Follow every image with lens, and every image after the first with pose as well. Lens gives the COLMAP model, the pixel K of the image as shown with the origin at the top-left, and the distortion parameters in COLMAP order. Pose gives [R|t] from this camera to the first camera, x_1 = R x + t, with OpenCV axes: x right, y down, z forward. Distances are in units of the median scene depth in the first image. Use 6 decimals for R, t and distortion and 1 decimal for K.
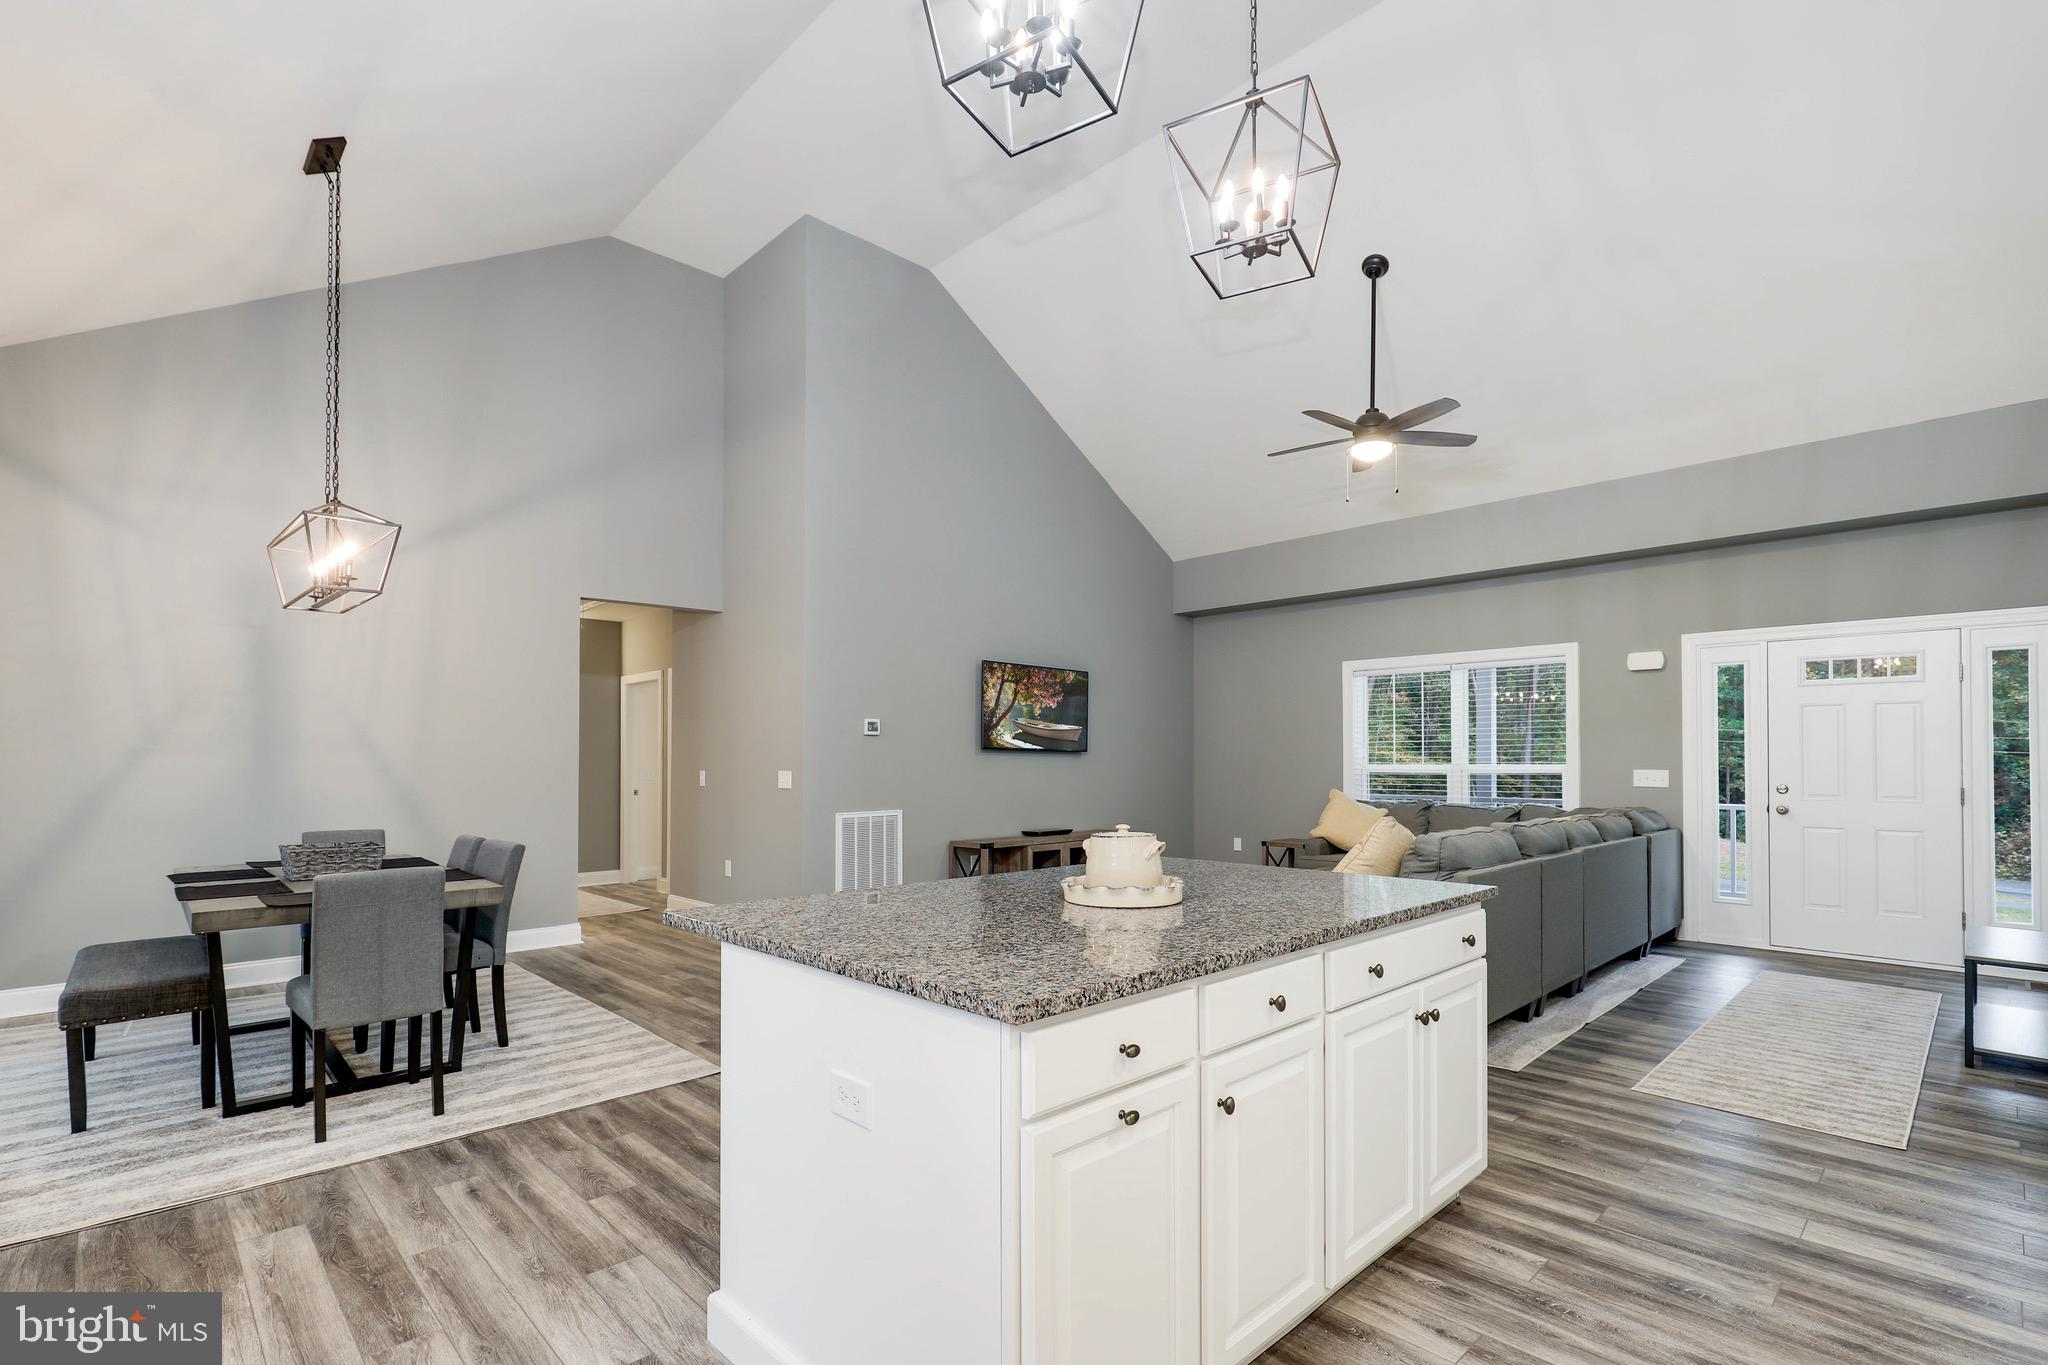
lens RADIAL K [[936.9, 0, 1022.1], [0, 936.9, 745.9], [0, 0, 1]] dist [0.005682, 0.000683]
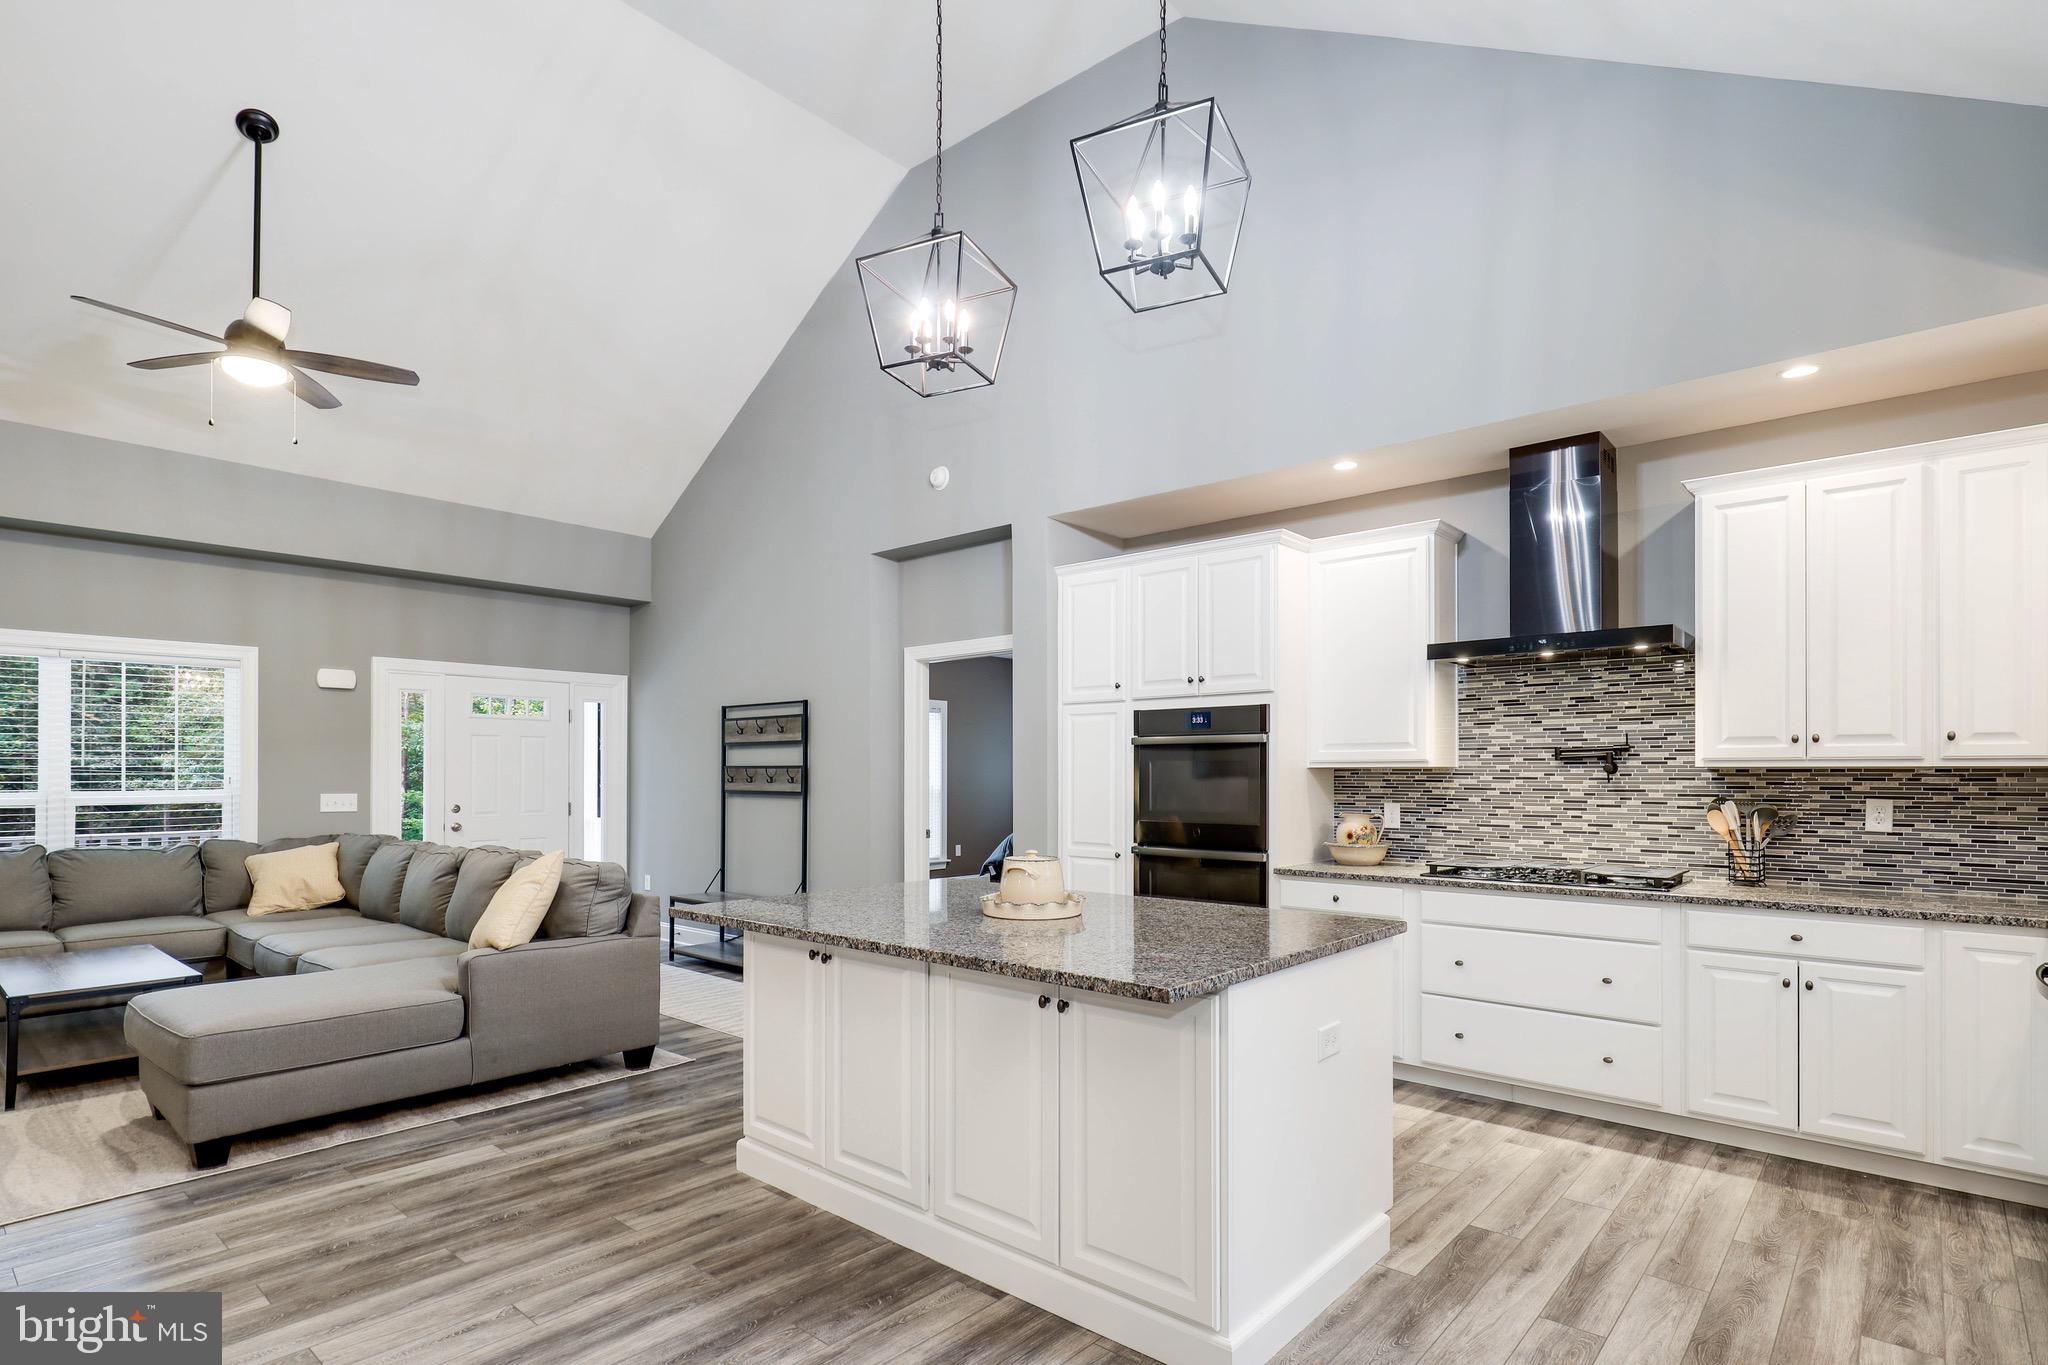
lens RADIAL K [[1021.7, 0, 1016.4], [0, 1021.7, 769.8], [0, 0, 1]] dist [0.003684, -0.000149]
pose [[-0.071936, 0.005298, 0.997395, -0.474222], [-0.013659, 0.999887, -0.006297, -0.002310], [-0.997316, -0.014077, -0.071856, 0.449262]]
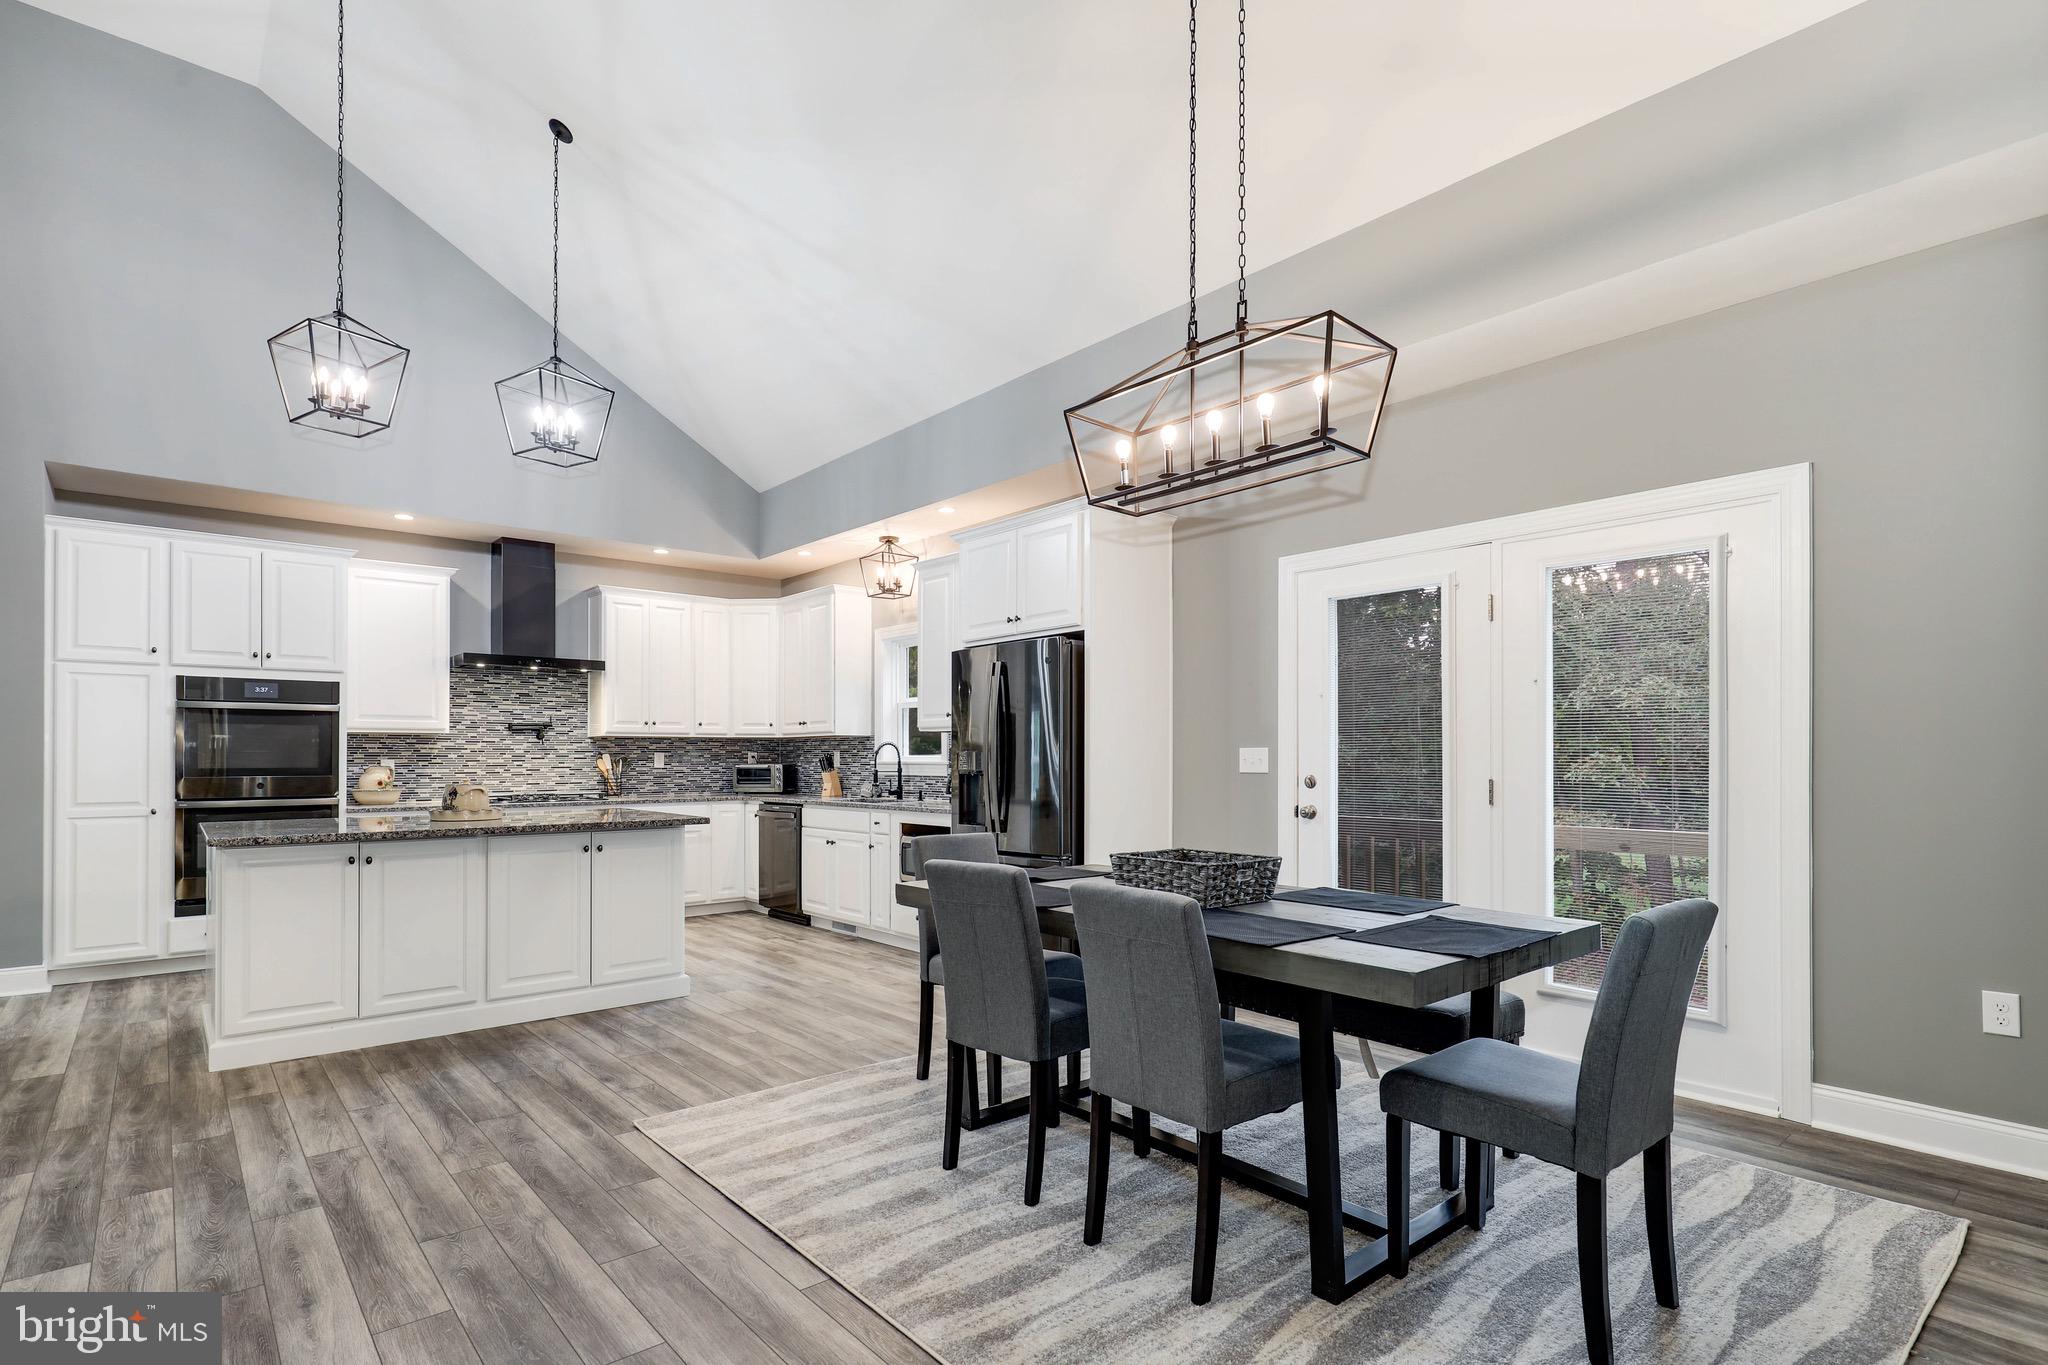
lens RADIAL K [[1023.9, 0, 1025.6], [0, 1023.9, 746.2], [0, 0, 1]] dist [0.000198, 0.000505]
pose [[-0.997777, 0.003823, 0.066533, -0.451504], [0.002197, 0.999697, -0.024498, 0.030427], [-0.066606, -0.024297, -0.997483, 1.181101]]
